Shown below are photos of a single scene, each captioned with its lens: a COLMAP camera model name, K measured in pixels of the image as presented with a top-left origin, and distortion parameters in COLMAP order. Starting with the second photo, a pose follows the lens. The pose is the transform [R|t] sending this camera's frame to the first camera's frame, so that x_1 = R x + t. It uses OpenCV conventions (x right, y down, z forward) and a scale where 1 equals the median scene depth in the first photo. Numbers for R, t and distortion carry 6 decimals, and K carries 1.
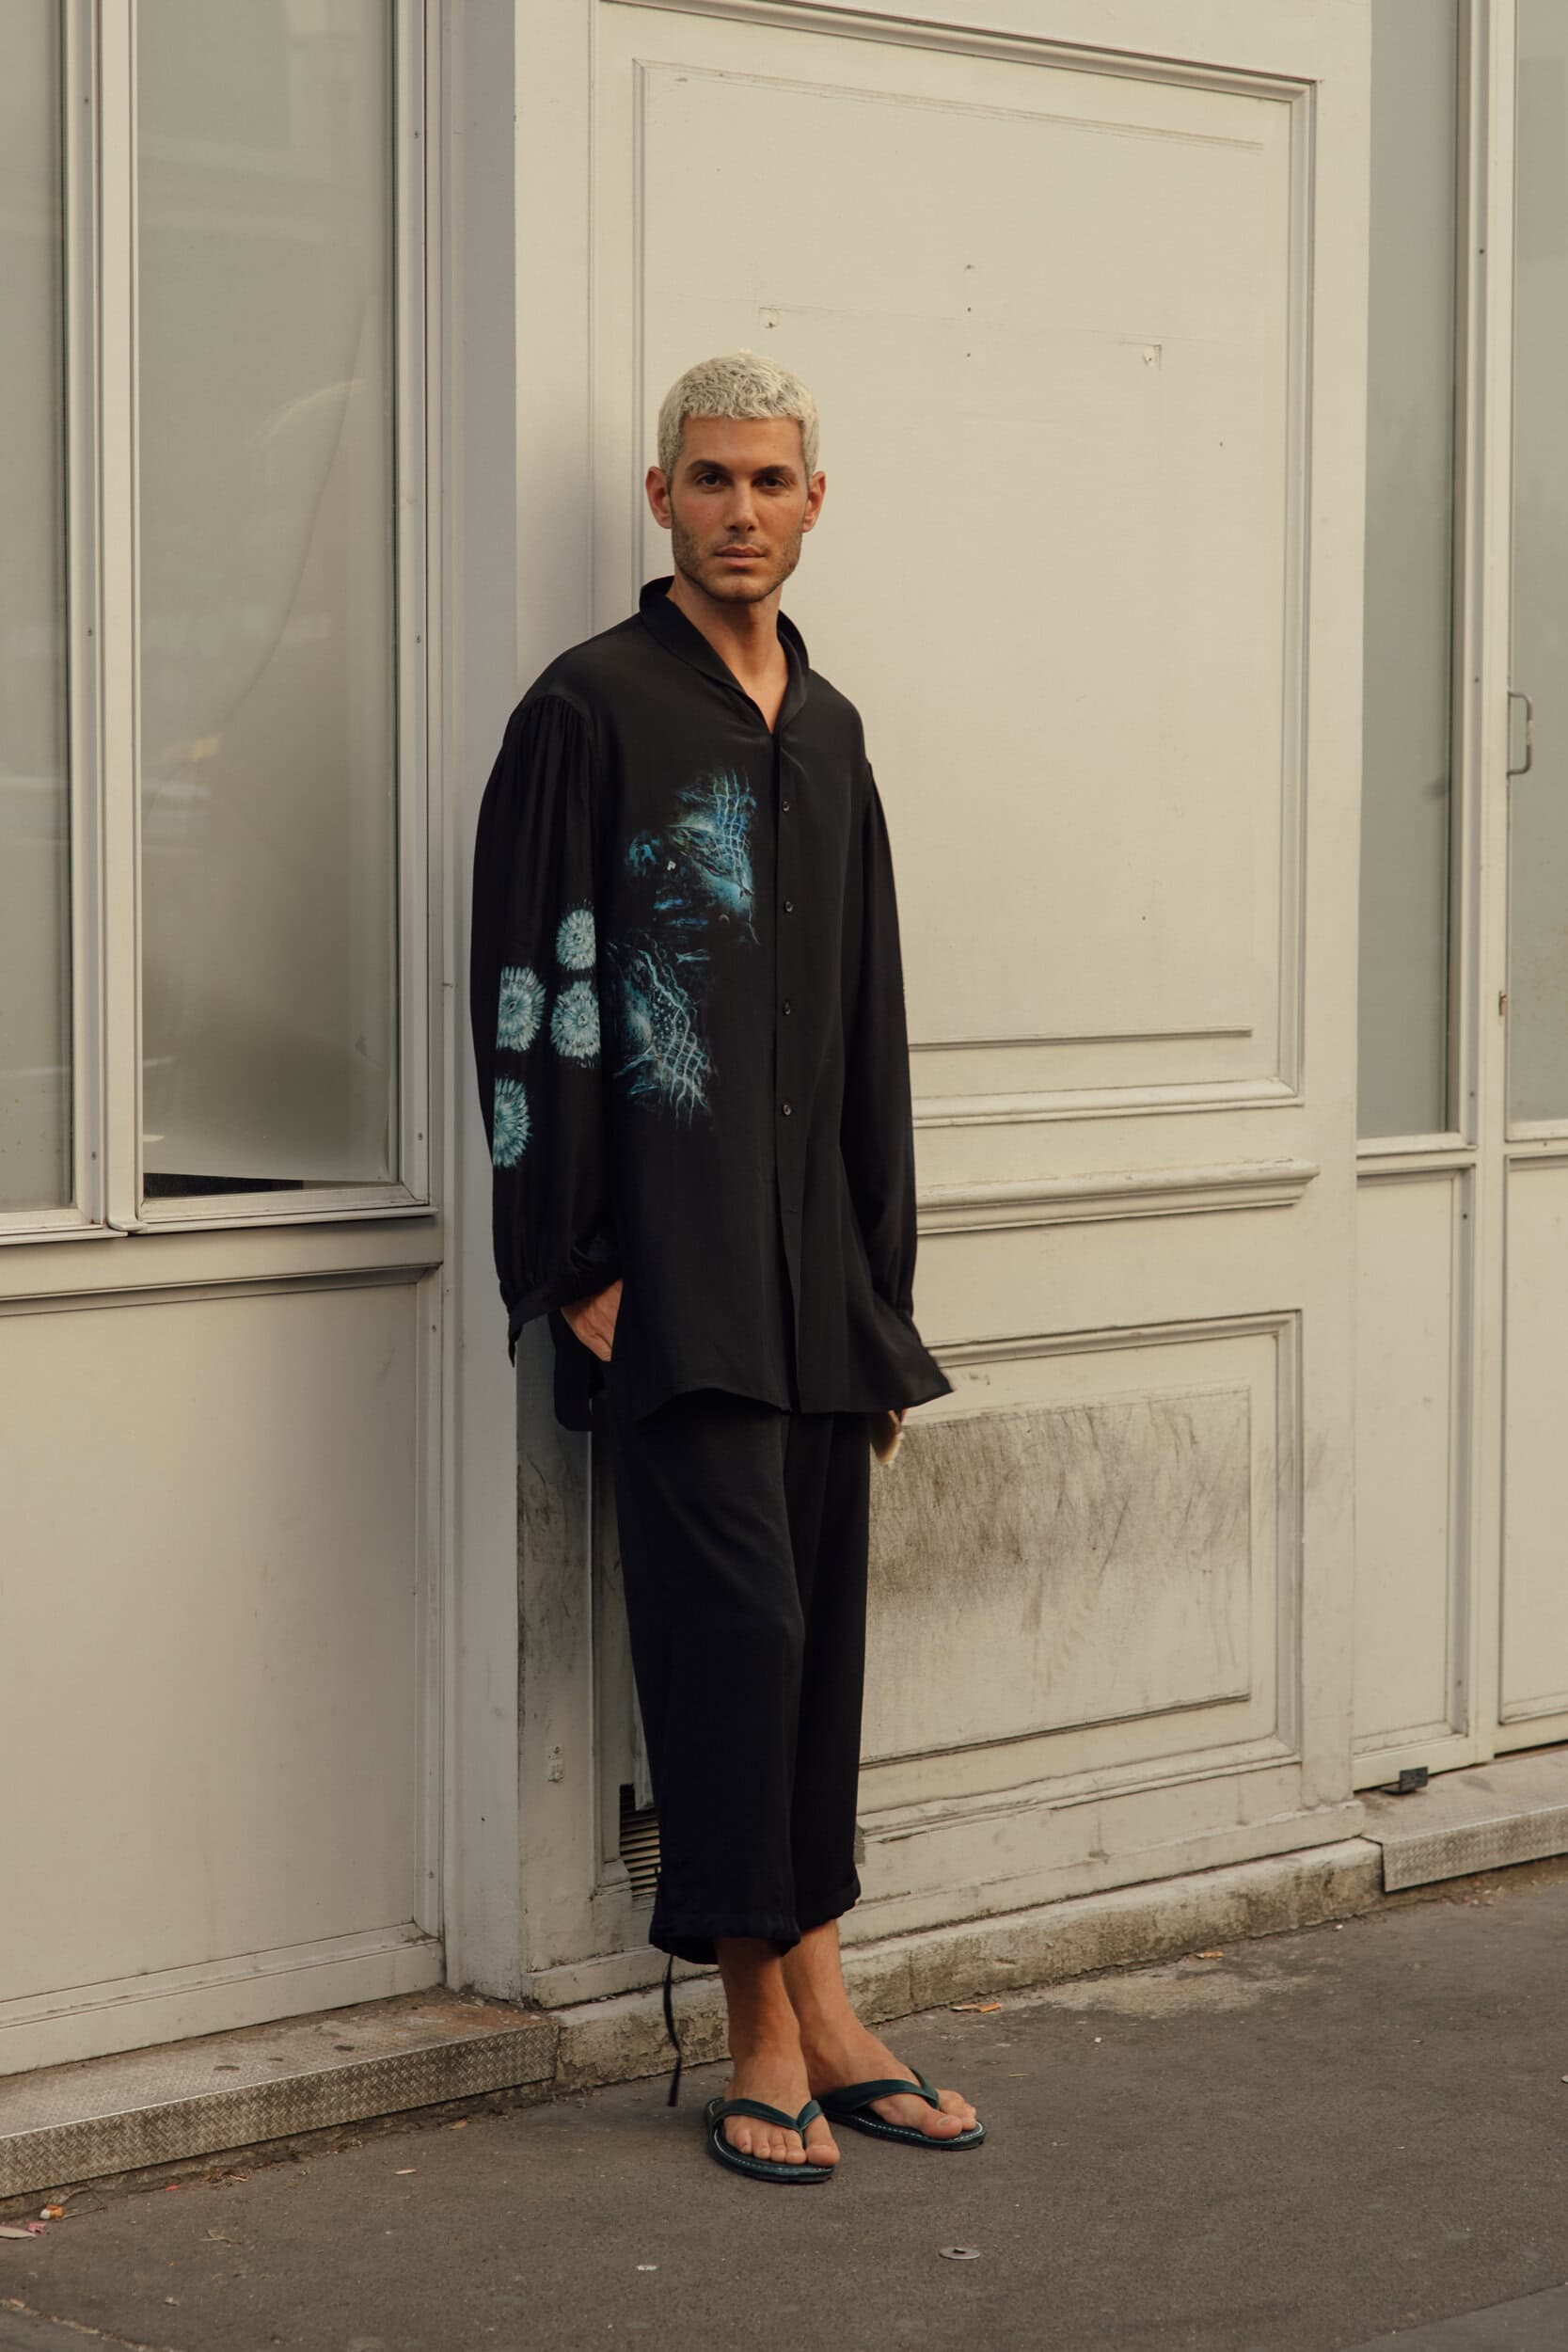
lens RADIAL K [[5780.5, 0, 764.7], [0, 5780.5, 1182.4], [0, 0, 1]] dist [0.024767, -0.823564]
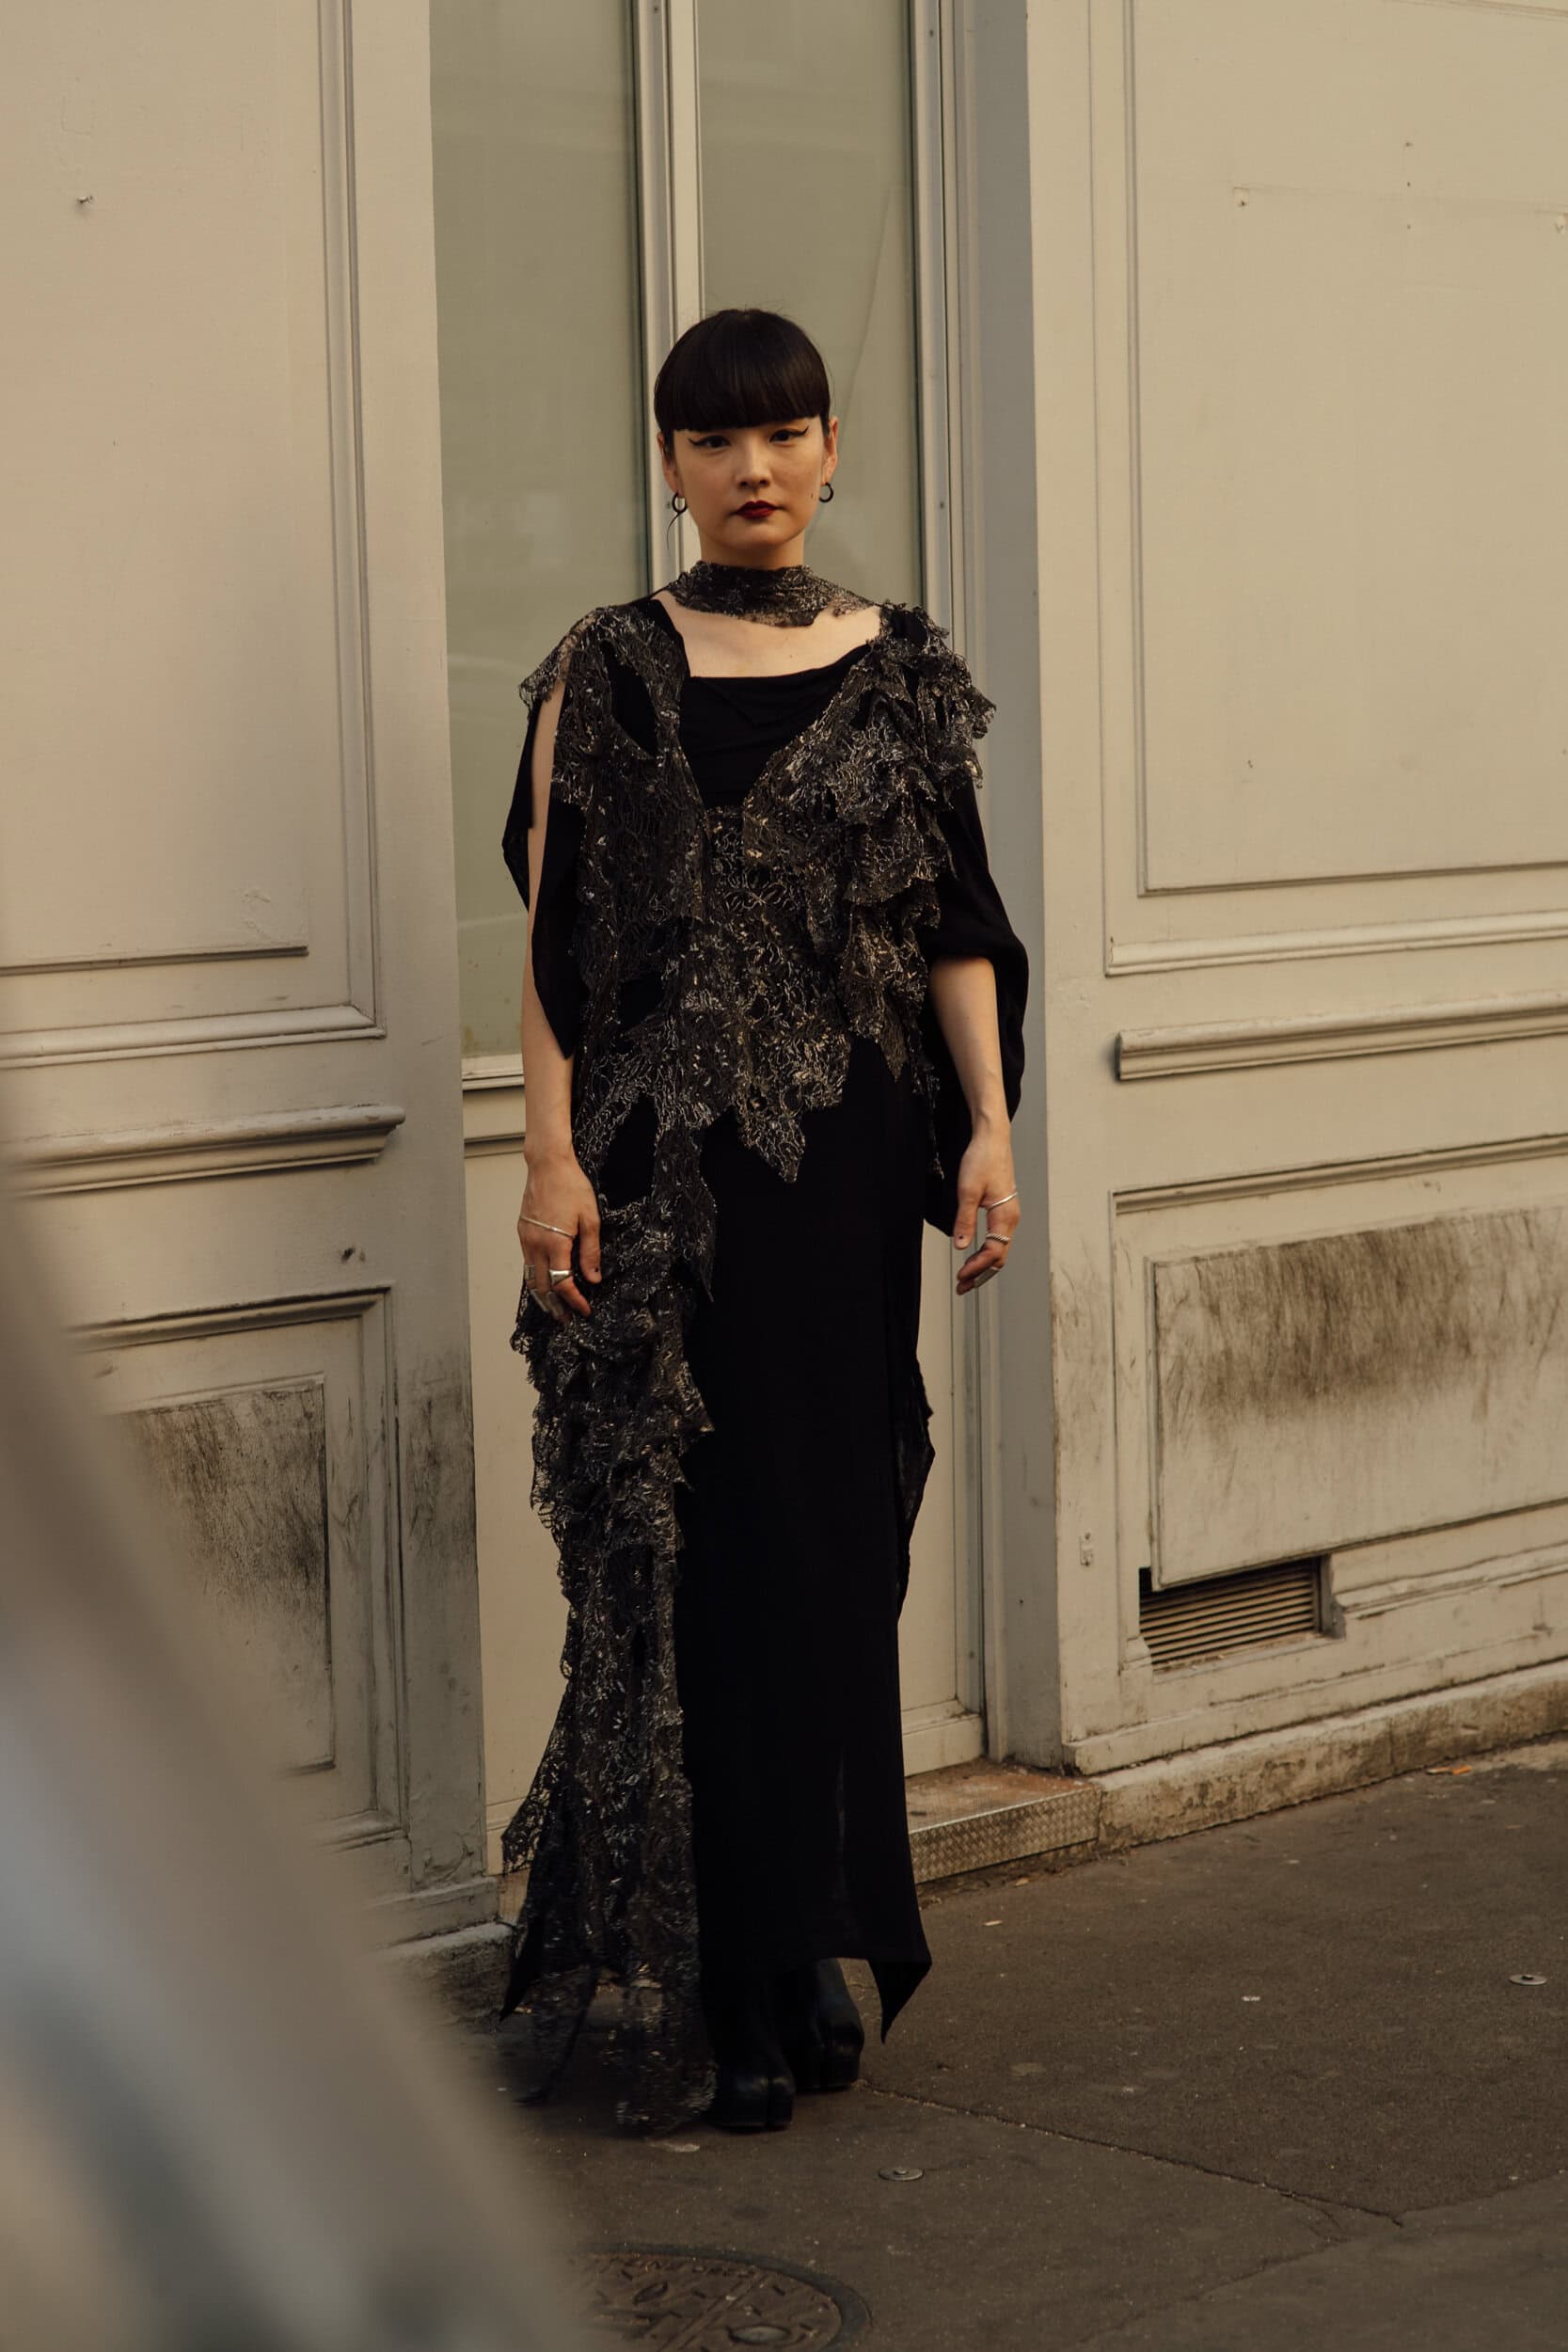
lens RADIAL K [[5780.5, 0, 764.7], [0, 5780.5, 1182.4], [0, 0, 1]] dist [0.024767, -0.823564]
pose [[0.999601, -0.024910, 0.013317, -0.101694], [0.024598, 0.999430, 0.023102, 0.005651], [-0.013885, -0.022766, 0.999644, -0.068981]]
